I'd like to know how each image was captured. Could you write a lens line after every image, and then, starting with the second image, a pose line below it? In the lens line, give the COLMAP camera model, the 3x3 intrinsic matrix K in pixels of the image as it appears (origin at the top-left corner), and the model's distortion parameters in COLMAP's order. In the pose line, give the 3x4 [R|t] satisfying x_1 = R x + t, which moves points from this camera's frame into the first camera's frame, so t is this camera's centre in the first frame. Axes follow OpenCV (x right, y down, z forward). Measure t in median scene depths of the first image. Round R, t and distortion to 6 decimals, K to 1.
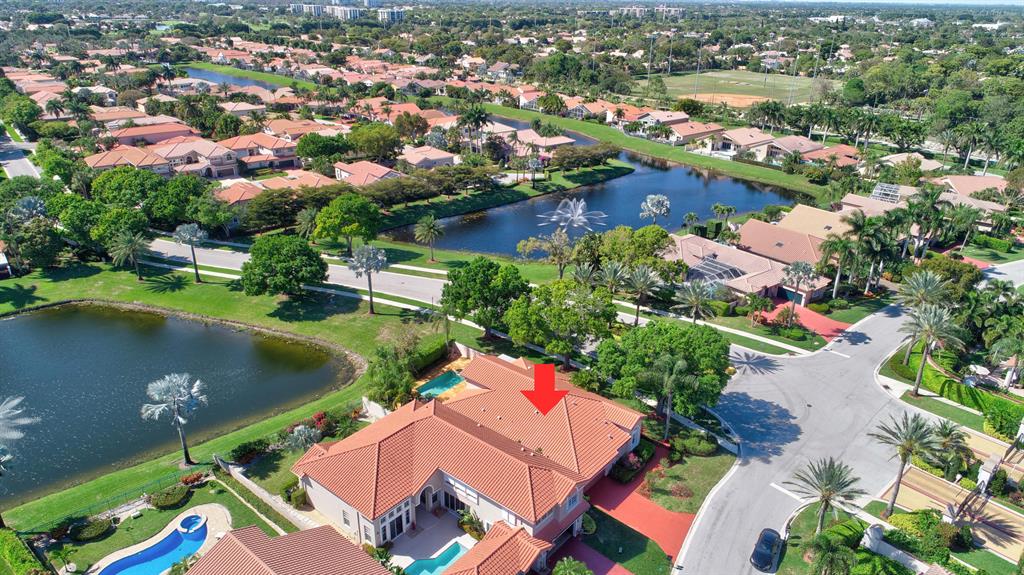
lens RADIAL K [[675.6, 0, 512.0], [0, 675.6, 287.5], [0, 0, 1]] dist [-0.001316, -0.001301]
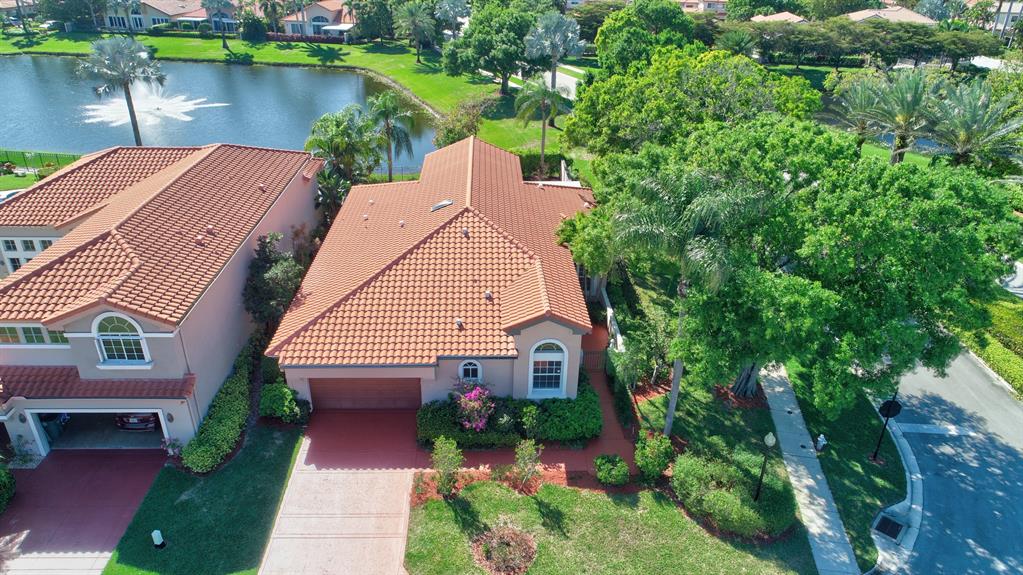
lens RADIAL K [[645.0, 0, 511.5], [0, 645.0, 287.5], [0, 0, 1]] dist [-0.001267, 0.002034]
pose [[0.669076, 0.332753, -0.664540, 0.149794], [-0.300248, 0.938973, 0.167871, 0.047682], [0.679844, 0.087208, 0.728153, 0.276446]]
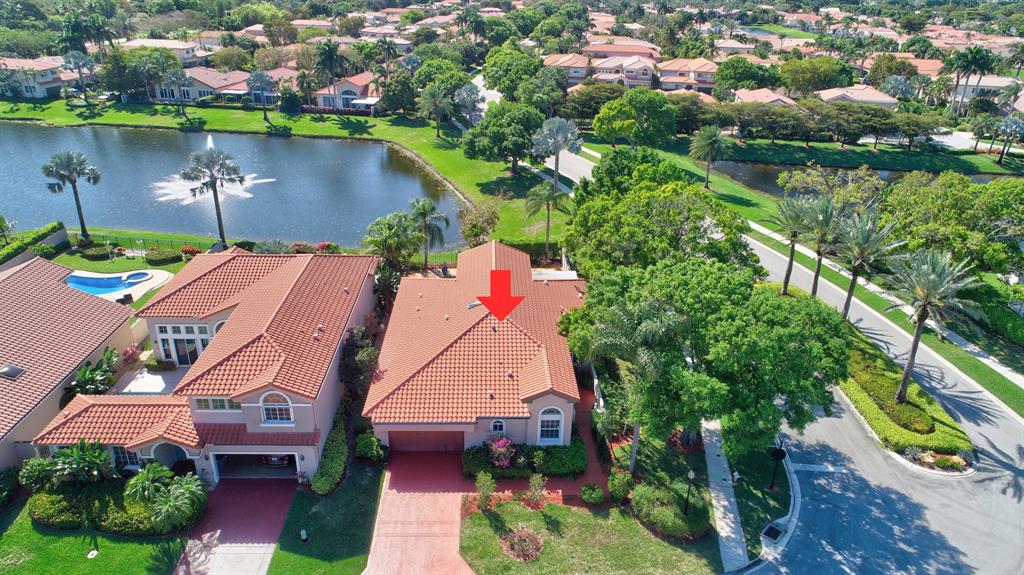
lens RADIAL K [[675.6, 0, 512.0], [0, 675.6, 287.5], [0, 0, 1]] dist [-0.001316, -0.001301]
pose [[0.665417, 0.312851, -0.677749, 0.191075], [-0.304604, 0.942706, 0.136094, 0.019119], [0.681496, 0.115886, 0.722589, 0.217514]]
